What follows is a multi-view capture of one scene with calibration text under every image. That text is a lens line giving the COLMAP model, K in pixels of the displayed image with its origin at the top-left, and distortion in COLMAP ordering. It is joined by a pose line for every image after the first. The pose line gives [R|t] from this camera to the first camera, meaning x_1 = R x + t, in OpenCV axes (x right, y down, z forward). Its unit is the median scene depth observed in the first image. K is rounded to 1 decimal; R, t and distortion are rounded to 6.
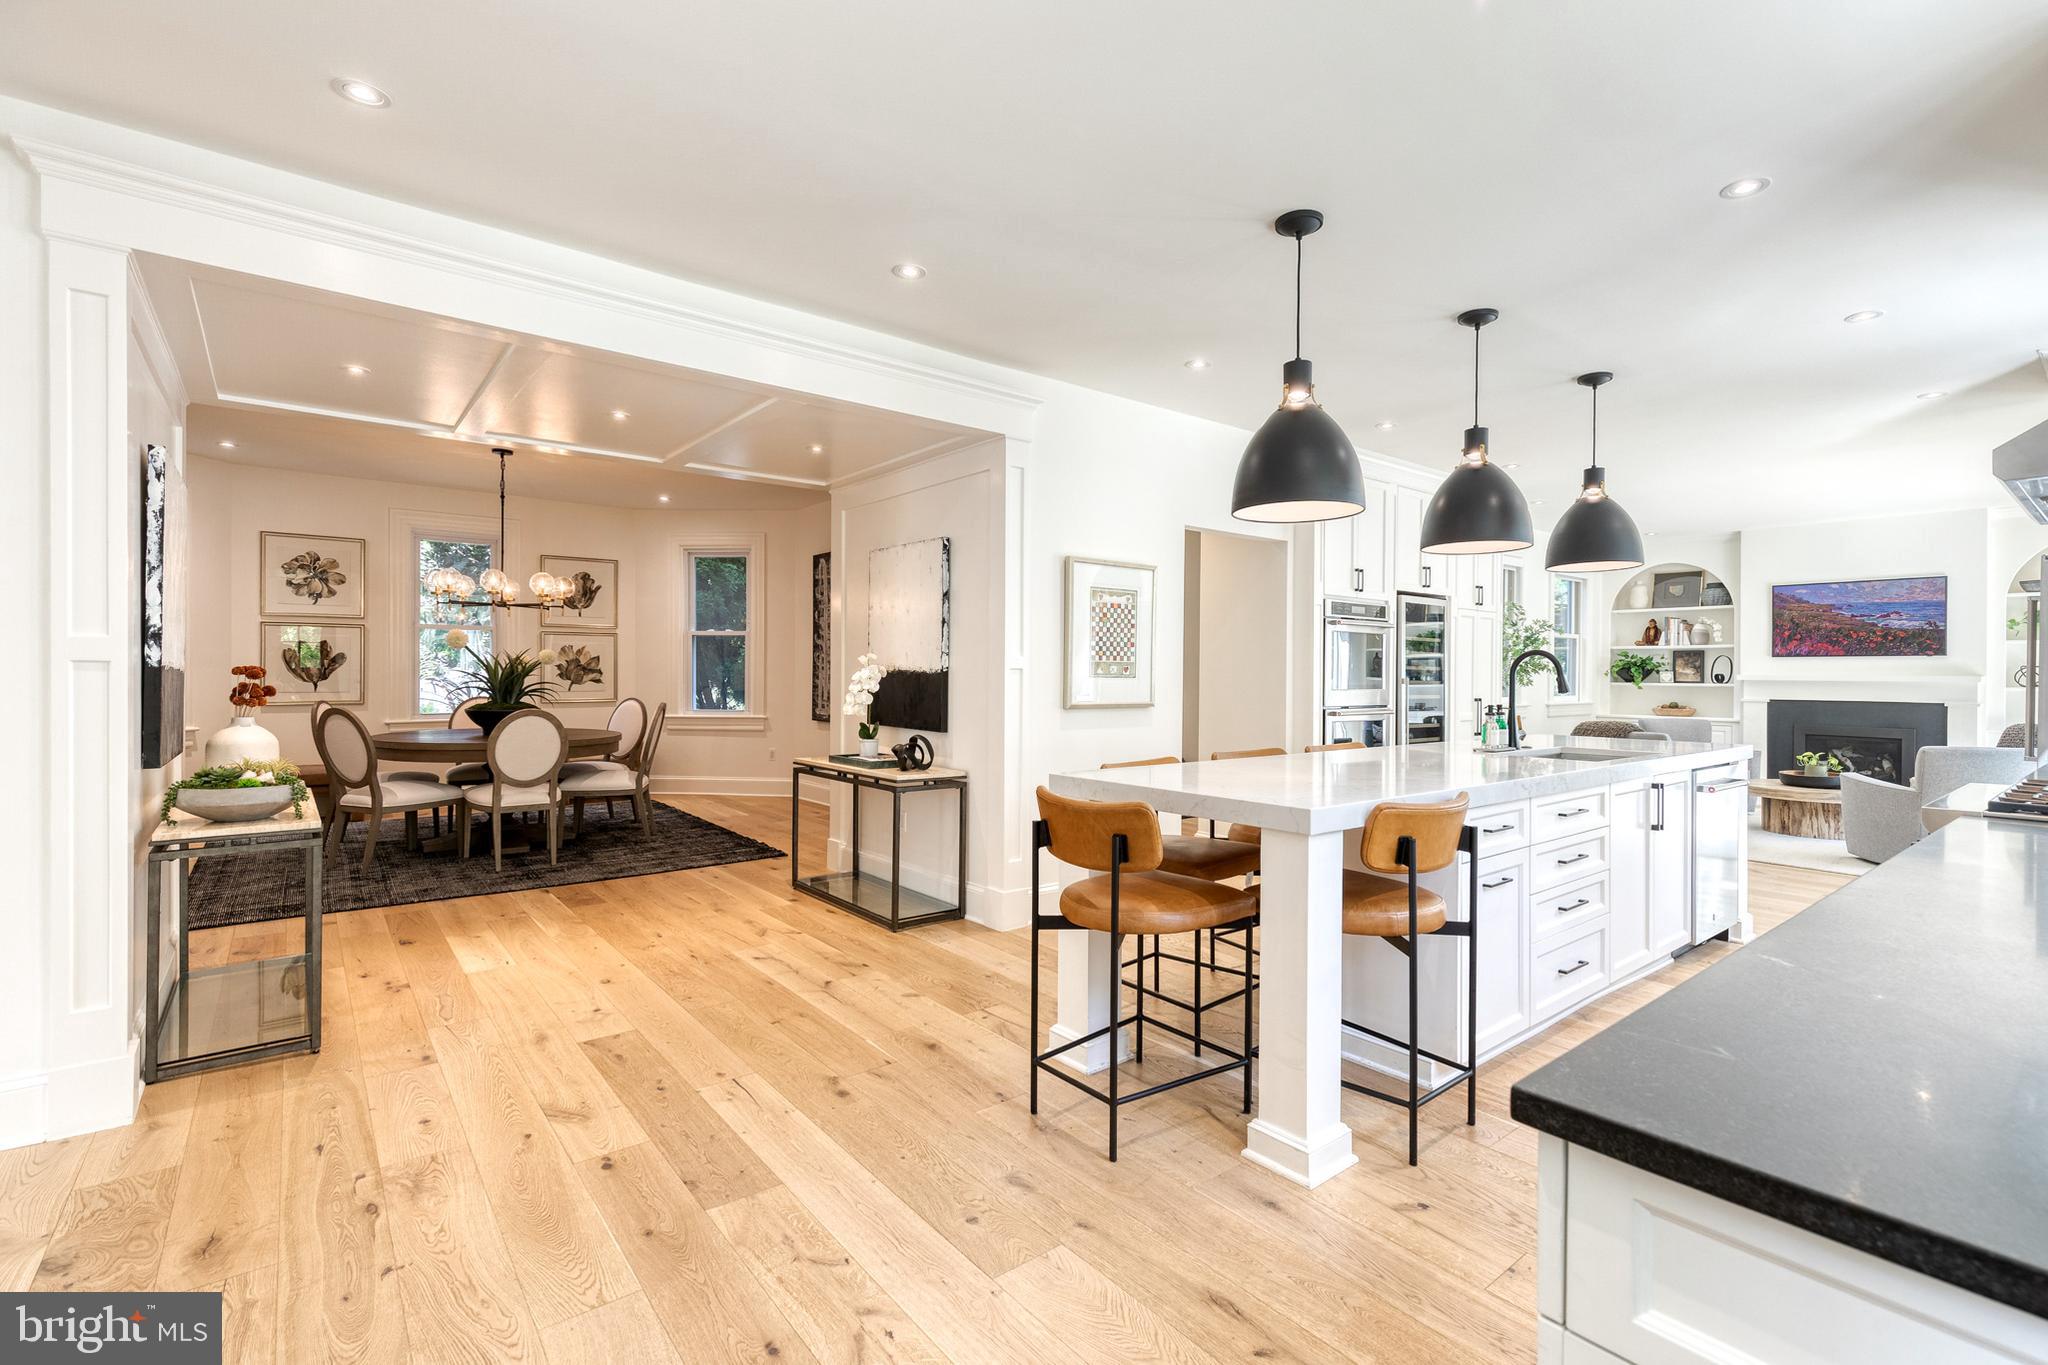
lens RADIAL K [[926.3, 0, 1039.9], [0, 926.3, 675.0], [0, 0, 1]] dist [0.007779, -0.000507]
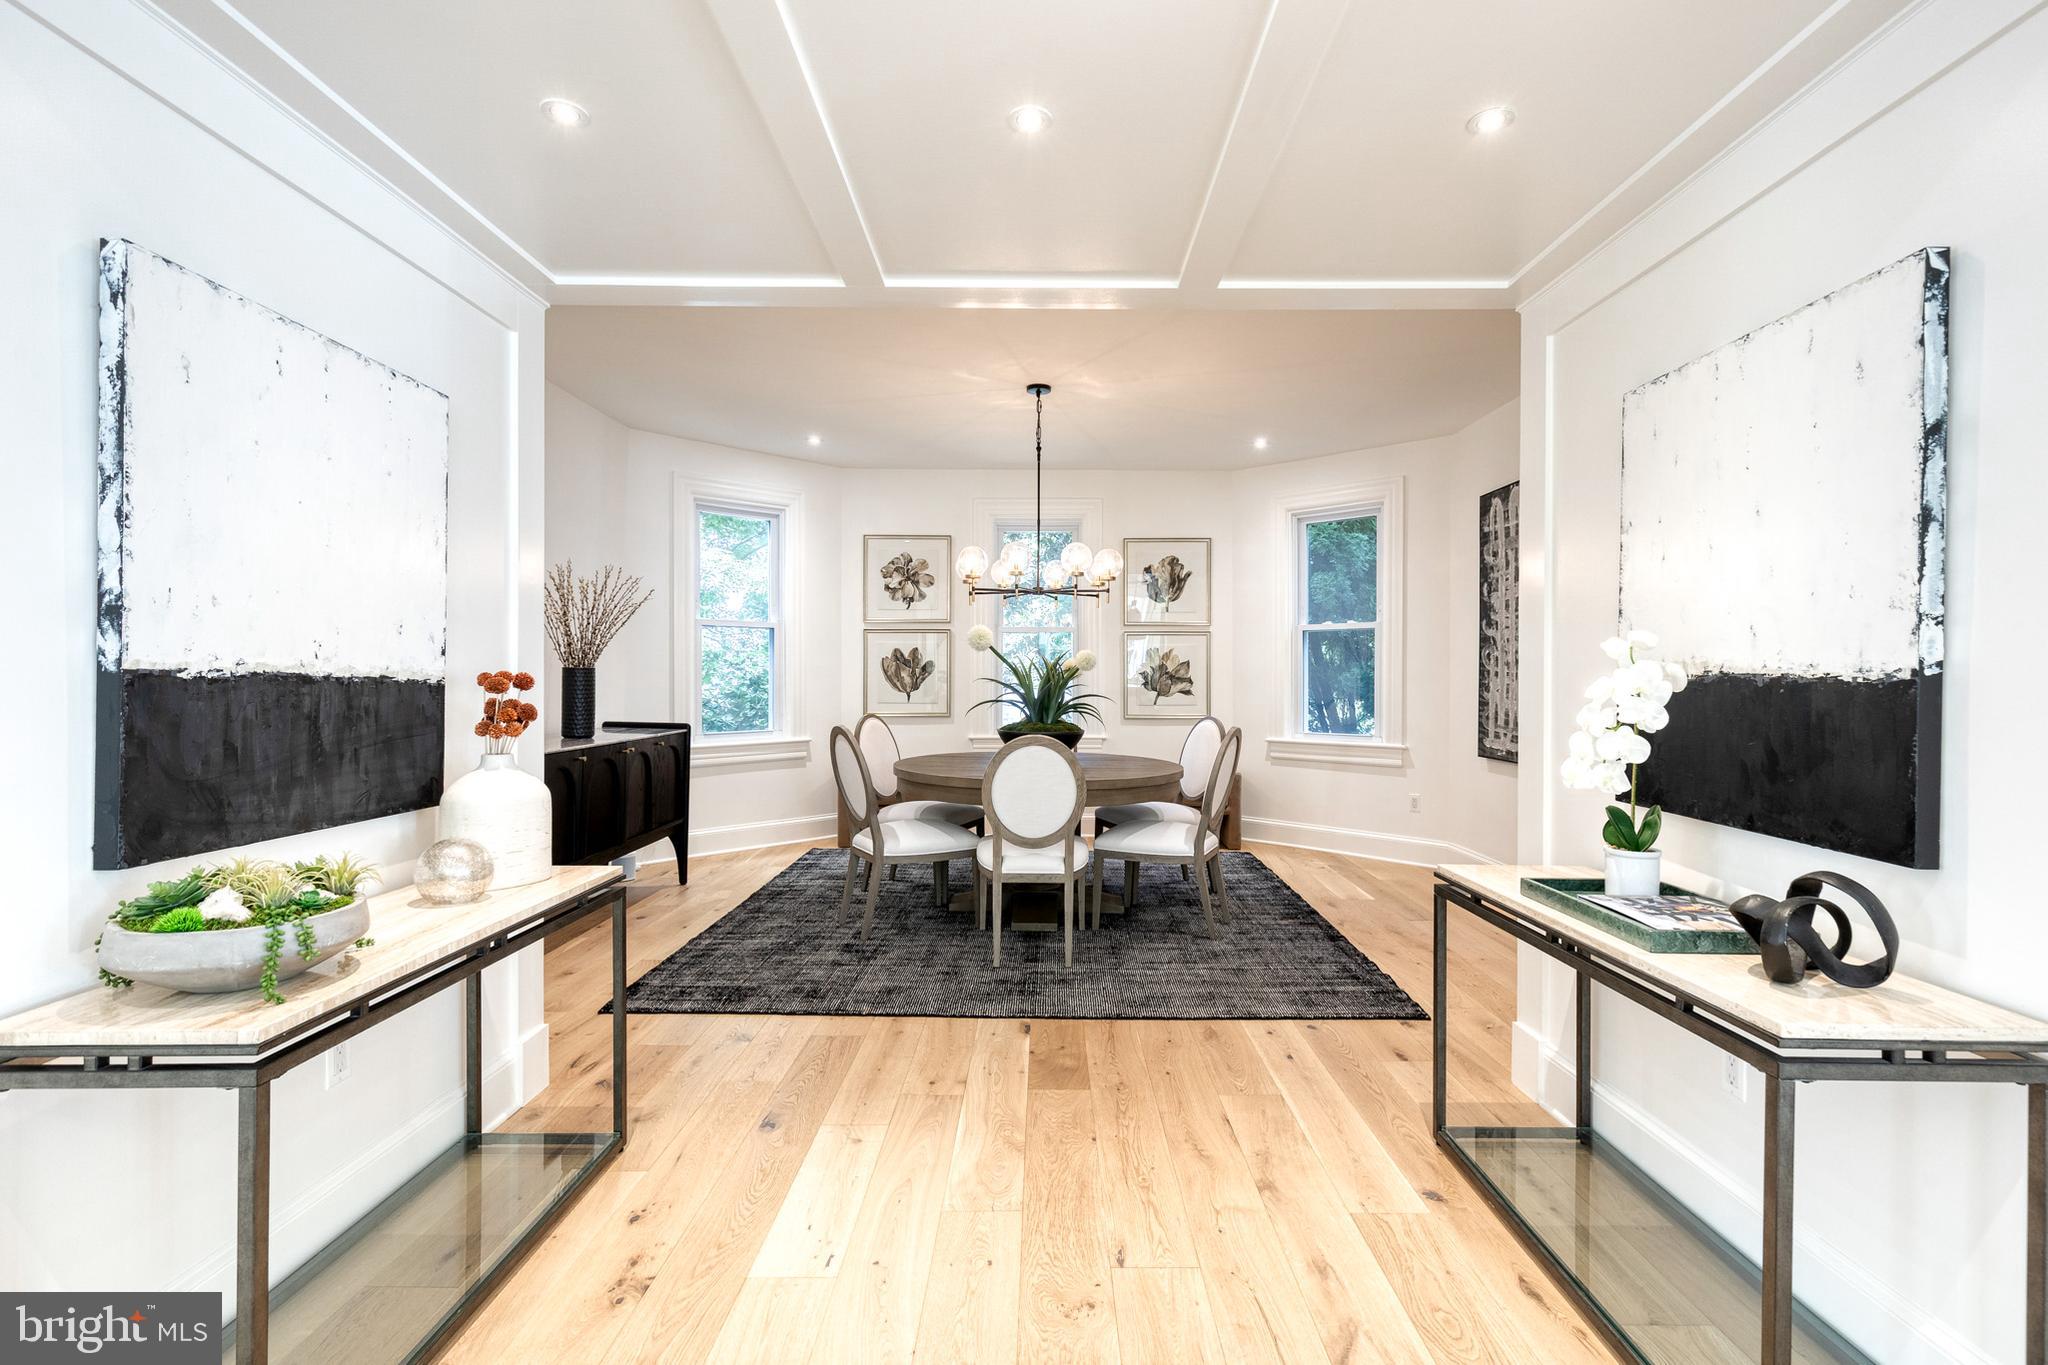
lens RADIAL K [[929.8, 0, 1047.3], [0, 929.8, 683.7], [0, 0, 1]] dist [0.005054, -0.000198]
pose [[0.781273, -0.000512, -0.624190, -0.138918], [0.000184, 1.000000, -0.000590, -0.000991], [0.624190, 0.000346, 0.781273, 0.564413]]
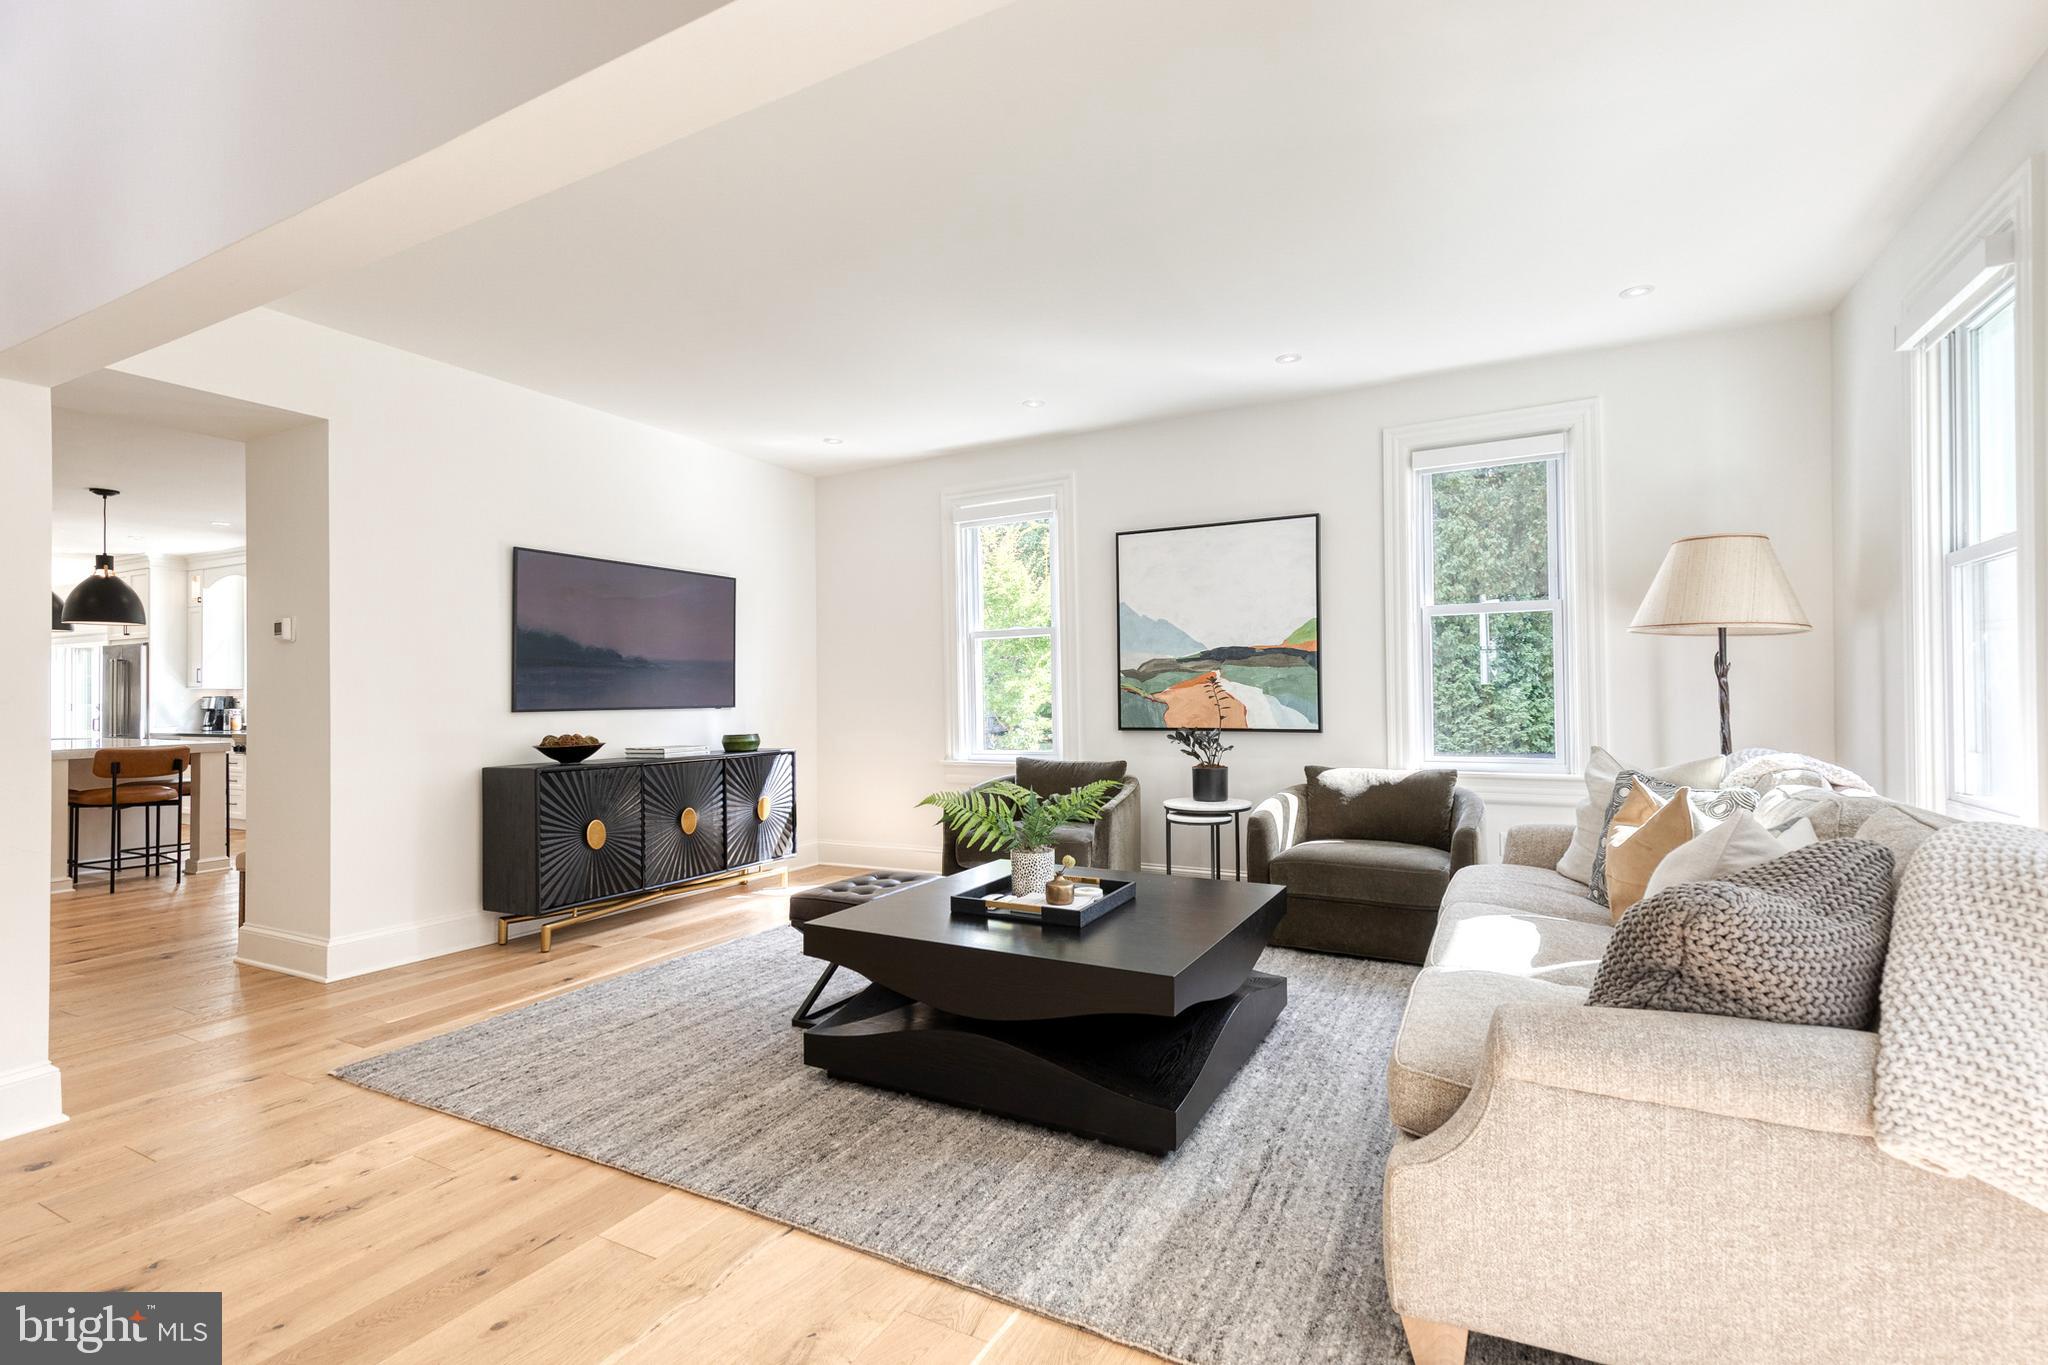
lens RADIAL K [[949.0, 0, 1069.1], [0, 949.0, 683.5], [0, 0, 1]] dist [0.004446, 0.000678]
pose [[-0.399859, 0.003134, 0.916571, -1.687145], [0.006810, 0.999977, -0.000449, -0.012027], [-0.916551, 0.006062, -0.399871, -0.115809]]
